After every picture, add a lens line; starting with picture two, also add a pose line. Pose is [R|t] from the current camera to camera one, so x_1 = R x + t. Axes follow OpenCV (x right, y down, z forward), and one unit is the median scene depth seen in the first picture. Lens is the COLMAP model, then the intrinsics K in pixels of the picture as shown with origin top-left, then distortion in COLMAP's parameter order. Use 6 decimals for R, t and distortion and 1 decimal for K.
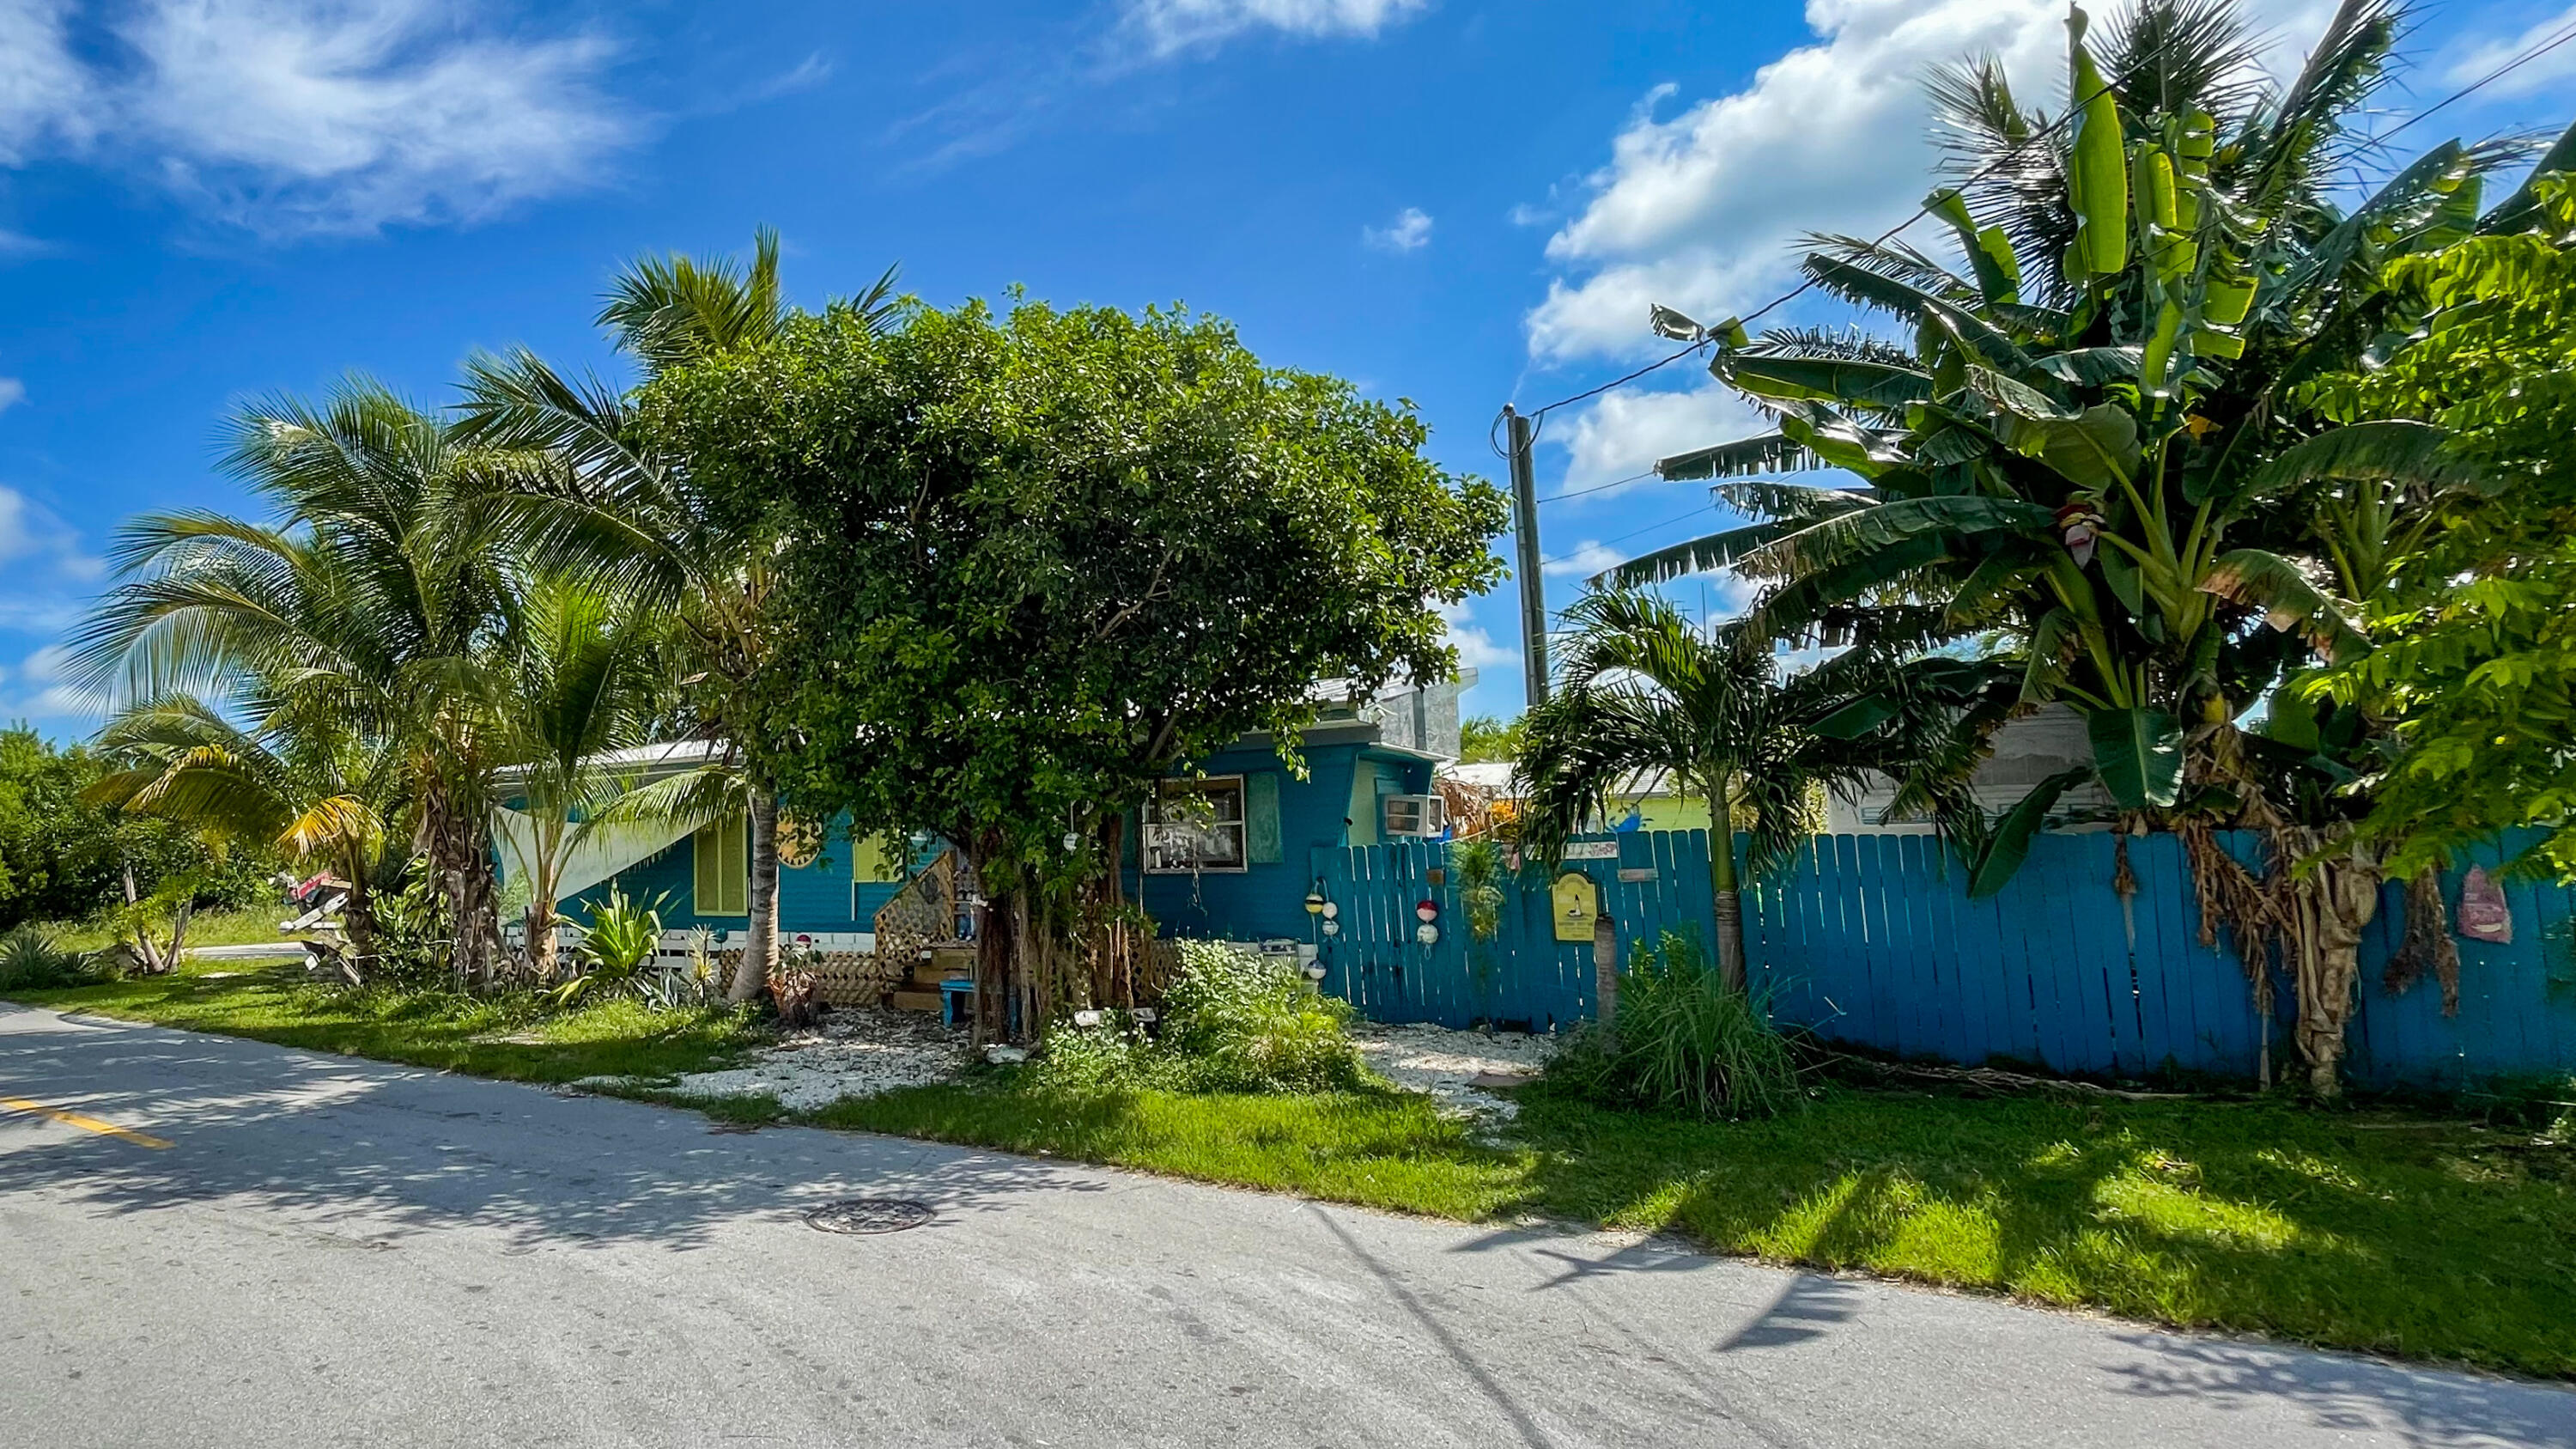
lens RADIAL K [[2081.6, 0, 1286.6], [0, 2081.6, 644.6], [0, 0, 1]] dist [-0.001344, -0.004868]
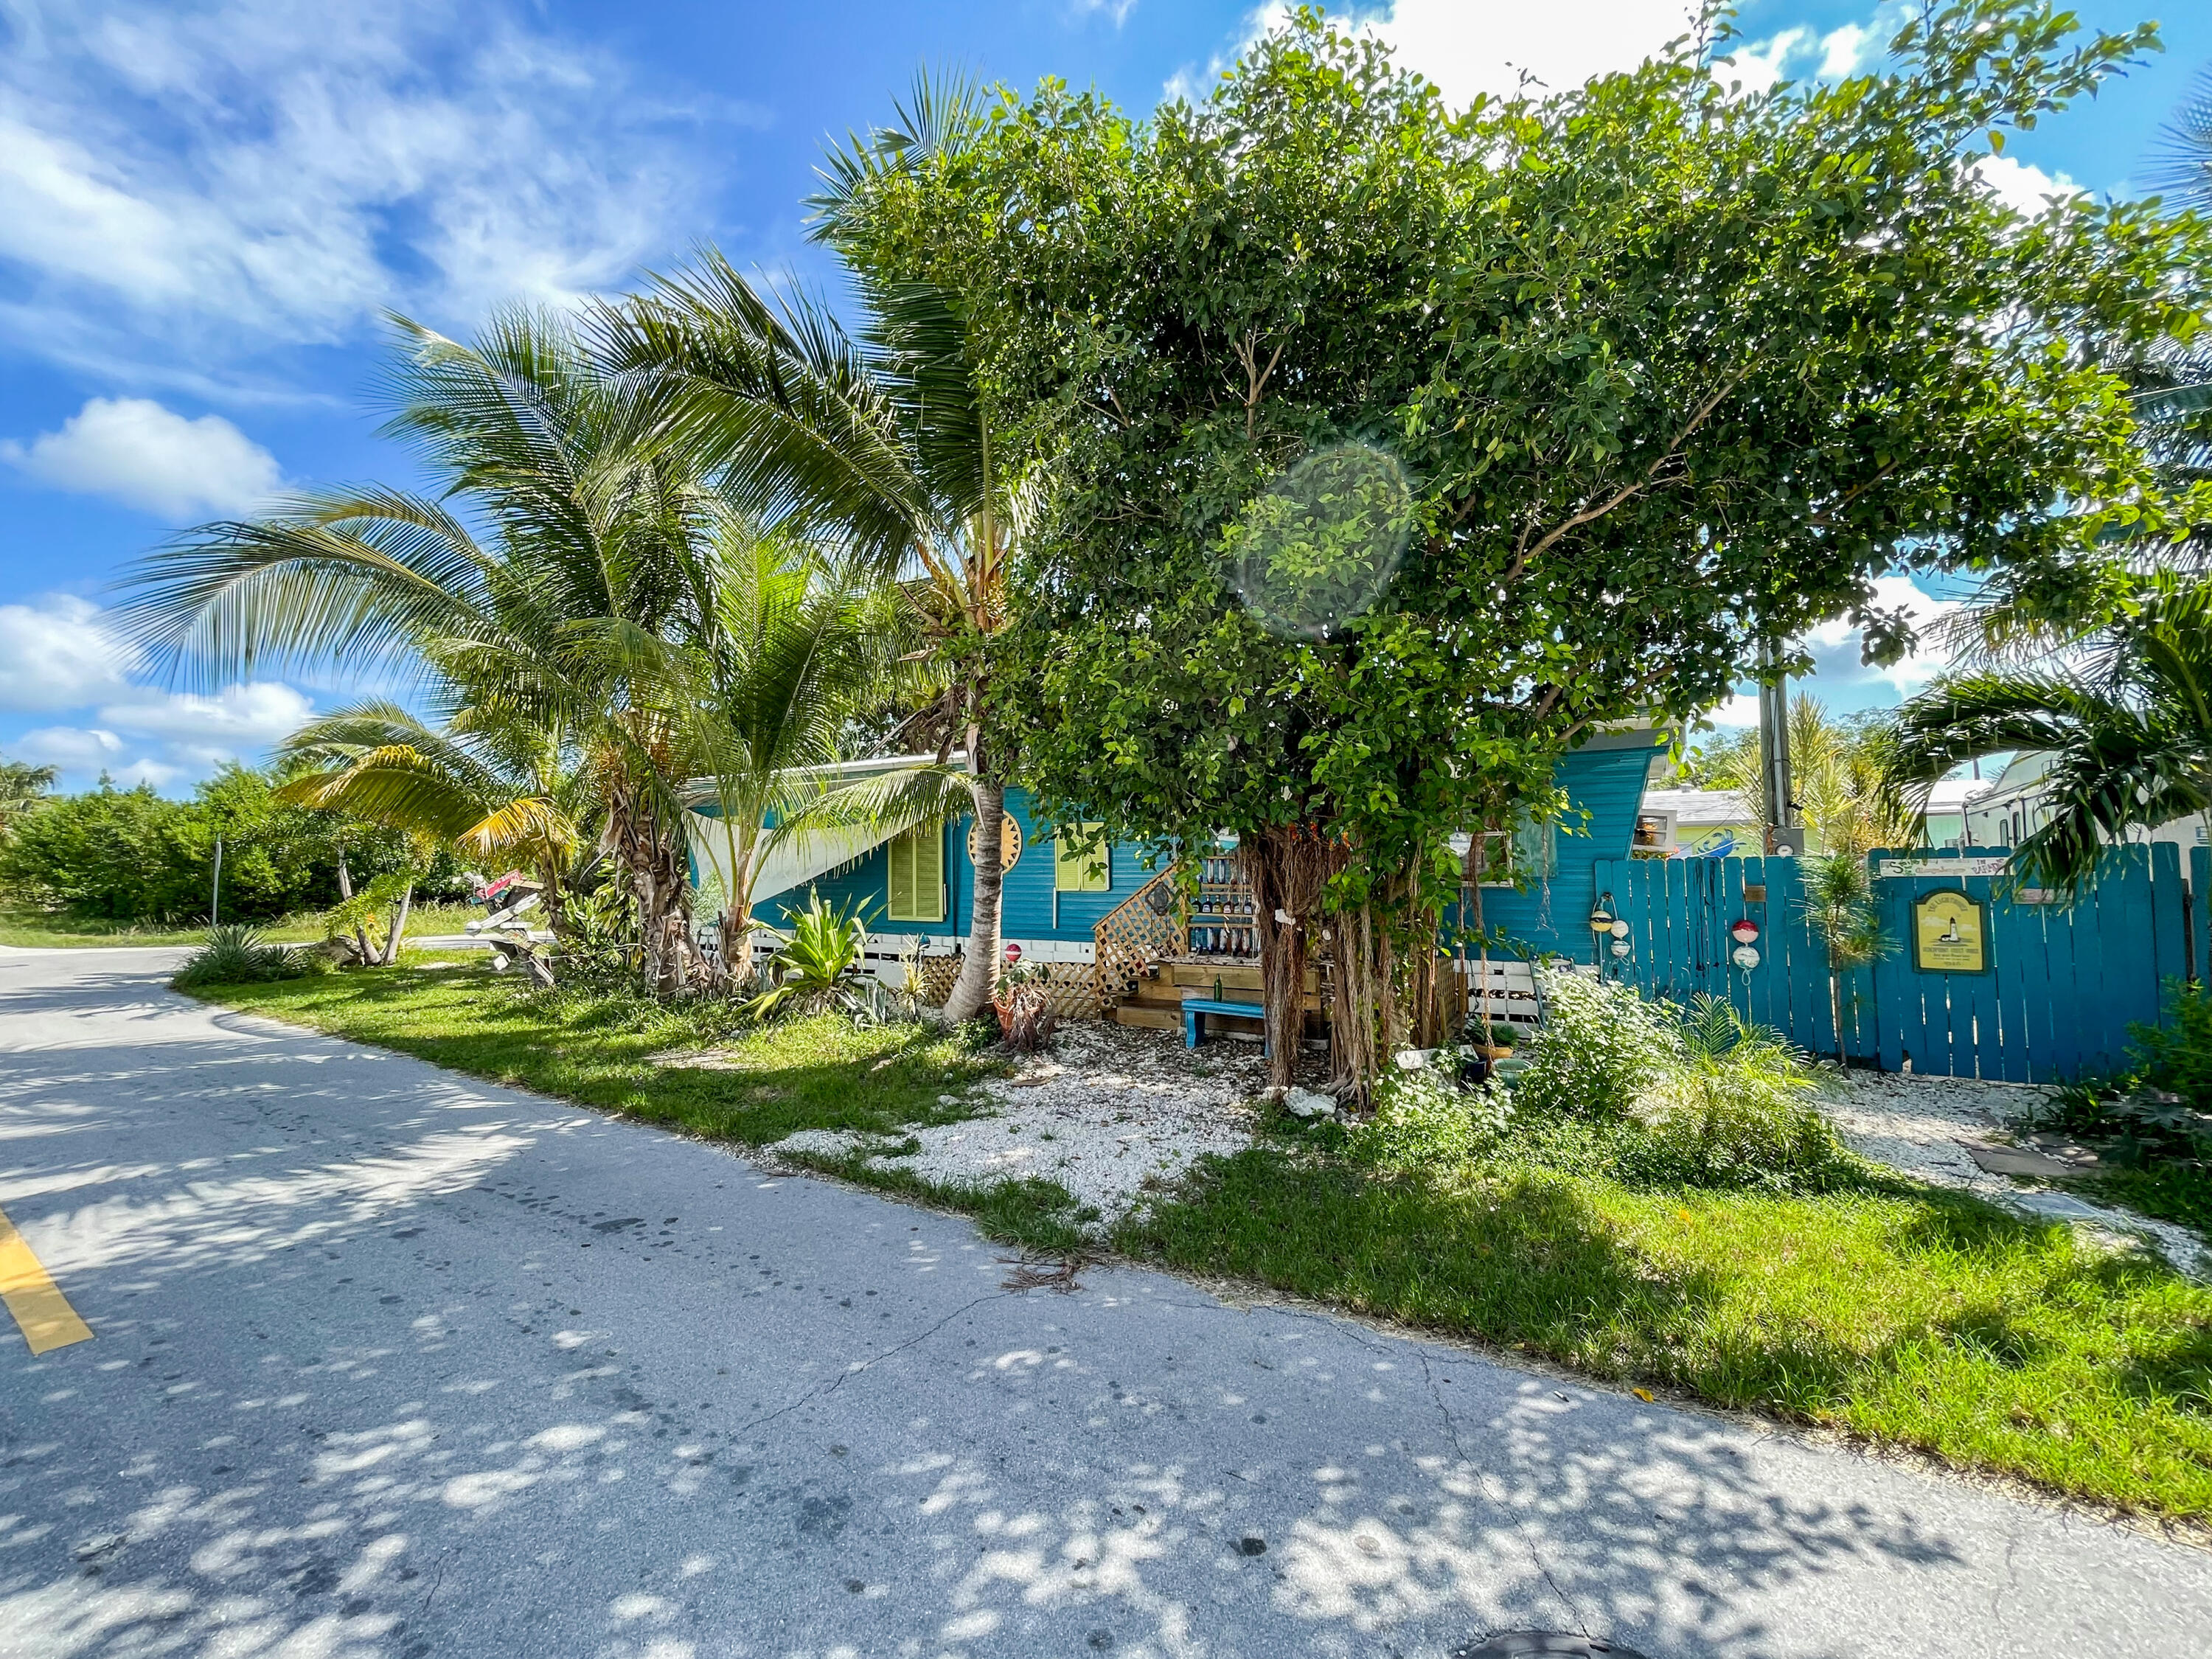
lens RADIAL K [[879.3, 0, 1106.0], [0, 879.3, 829.5], [0, 0, 1]] dist [-0.007007, -0.000553]
pose [[0.998342, 0.017418, 0.054858, -0.214371], [-0.020012, 0.998690, 0.047094, 0.066919], [-0.053966, -0.048113, 0.997383, 0.598810]]
